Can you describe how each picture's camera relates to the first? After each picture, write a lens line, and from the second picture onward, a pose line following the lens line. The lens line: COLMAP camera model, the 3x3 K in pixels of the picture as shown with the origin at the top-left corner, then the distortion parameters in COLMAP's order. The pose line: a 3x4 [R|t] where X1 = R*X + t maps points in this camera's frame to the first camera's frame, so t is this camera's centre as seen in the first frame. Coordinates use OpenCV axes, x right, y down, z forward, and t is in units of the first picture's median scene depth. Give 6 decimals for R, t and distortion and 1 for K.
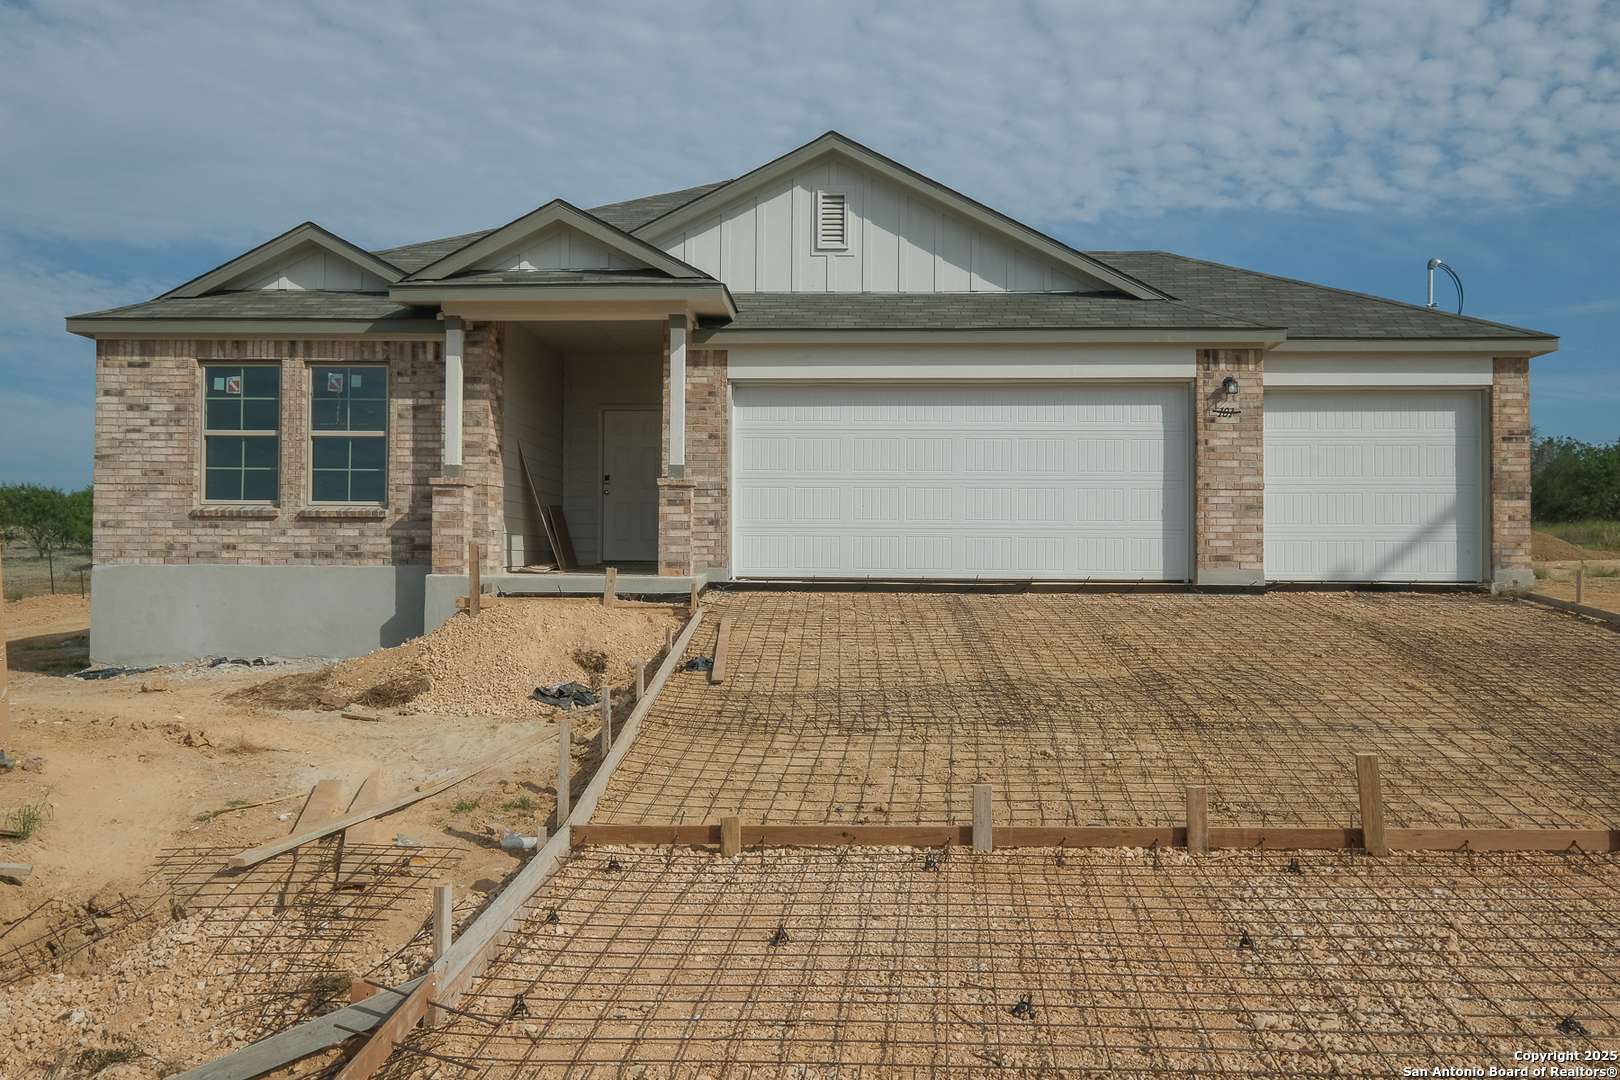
lens RADIAL K [[1376.6, 0, 809.5], [0, 1376.6, 494.8], [0, 0, 1]] dist [0.004827, -0.000279]
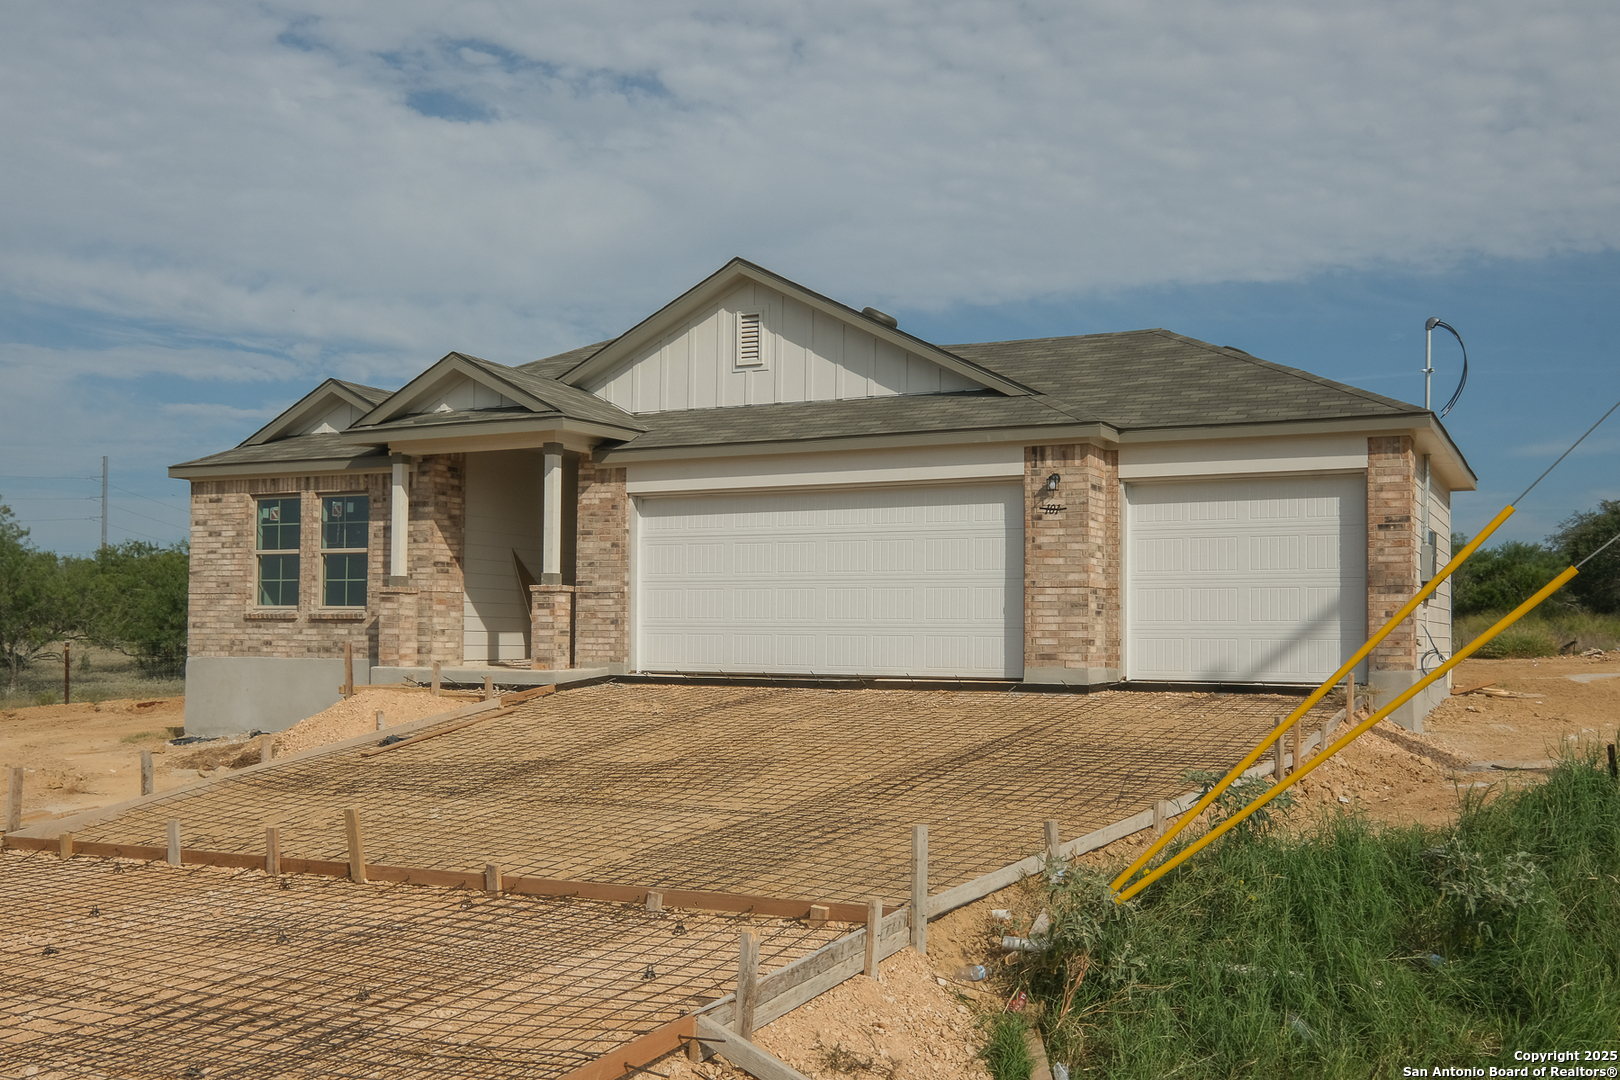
lens RADIAL K [[1571.6, 0, 810.0], [0, 1571.6, 540.0], [0, 0, 1]] dist [0.004808, 0.009143]
pose [[0.909787, -0.024569, -0.414349, 0.617646], [0.016617, 0.999602, -0.022787, -0.015038], [0.414744, 0.013846, 0.909833, -0.100483]]
